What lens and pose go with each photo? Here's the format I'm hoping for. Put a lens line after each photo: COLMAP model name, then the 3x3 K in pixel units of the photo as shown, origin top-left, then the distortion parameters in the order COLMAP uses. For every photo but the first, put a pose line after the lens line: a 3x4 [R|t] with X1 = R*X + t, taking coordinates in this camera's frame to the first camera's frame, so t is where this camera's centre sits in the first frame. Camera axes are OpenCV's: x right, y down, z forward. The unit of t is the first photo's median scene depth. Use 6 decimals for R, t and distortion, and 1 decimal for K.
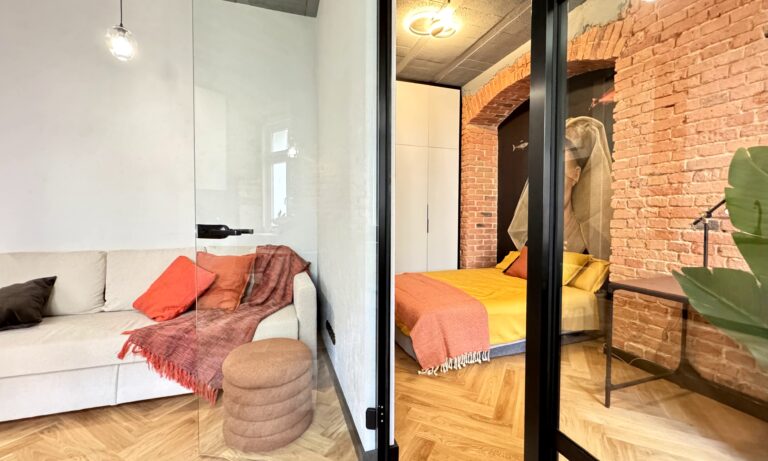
lens RADIAL K [[324.7, 0, 386.6], [0, 324.7, 225.4], [0, 0, 1]] dist [-0.001282, -0.000294]
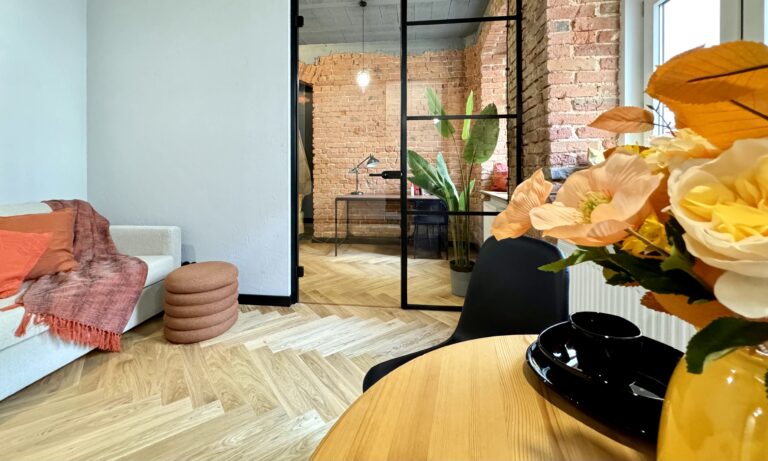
lens RADIAL K [[318.2, 0, 379.1], [0, 318.2, 171.6], [0, 0, 1]] dist [0.001330, 0.000210]
pose [[0.431224, -0.007210, 0.902216, -0.854460], [0.031951, 0.999463, -0.007284, 0.020898], [-0.901679, 0.031968, 0.431222, -0.139408]]
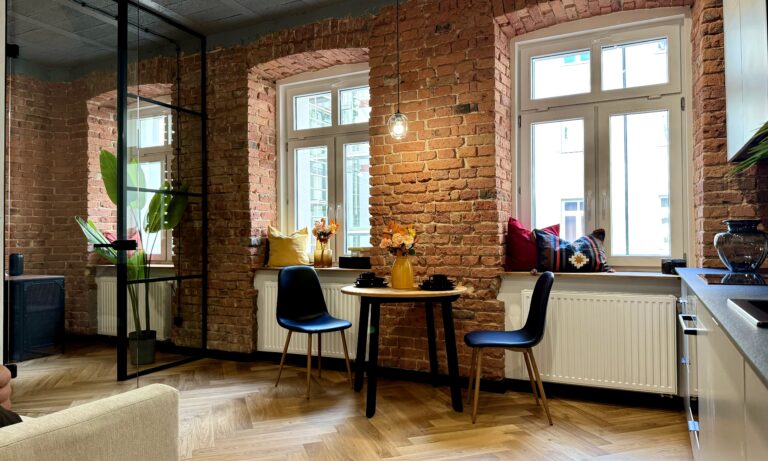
lens RADIAL K [[530.1, 0, 384.0], [0, 530.1, 230.5], [0, 0, 1]] dist [0.001991, 0.000371]
pose [[-0.700017, 0.016179, 0.713943, -1.680133], [0.025600, 0.999669, 0.002447, 0.001354], [-0.713667, 0.019990, -0.700200, 0.795422]]
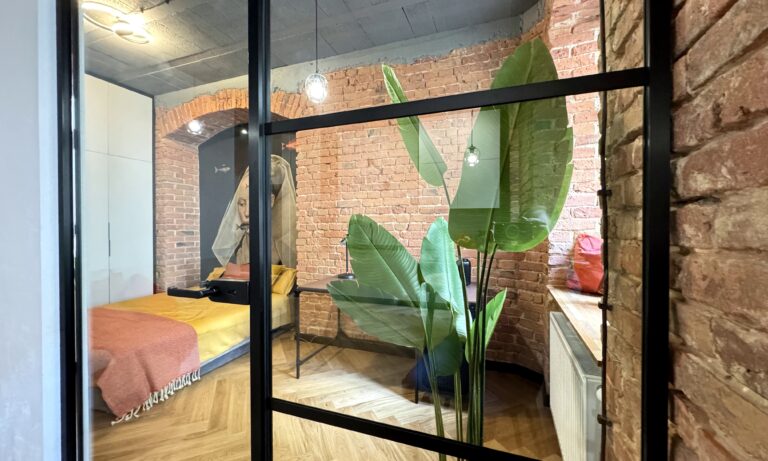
lens RADIAL K [[306.7, 0, 384.0], [0, 306.7, 230.5], [0, 0, 1]] dist [0.001070, 0.000049]
pose [[0.634402, -0.013711, 0.772881, -0.064942], [0.028018, 0.999594, -0.005265, -0.037753], [-0.772495, 0.024995, 0.634529, -0.094026]]
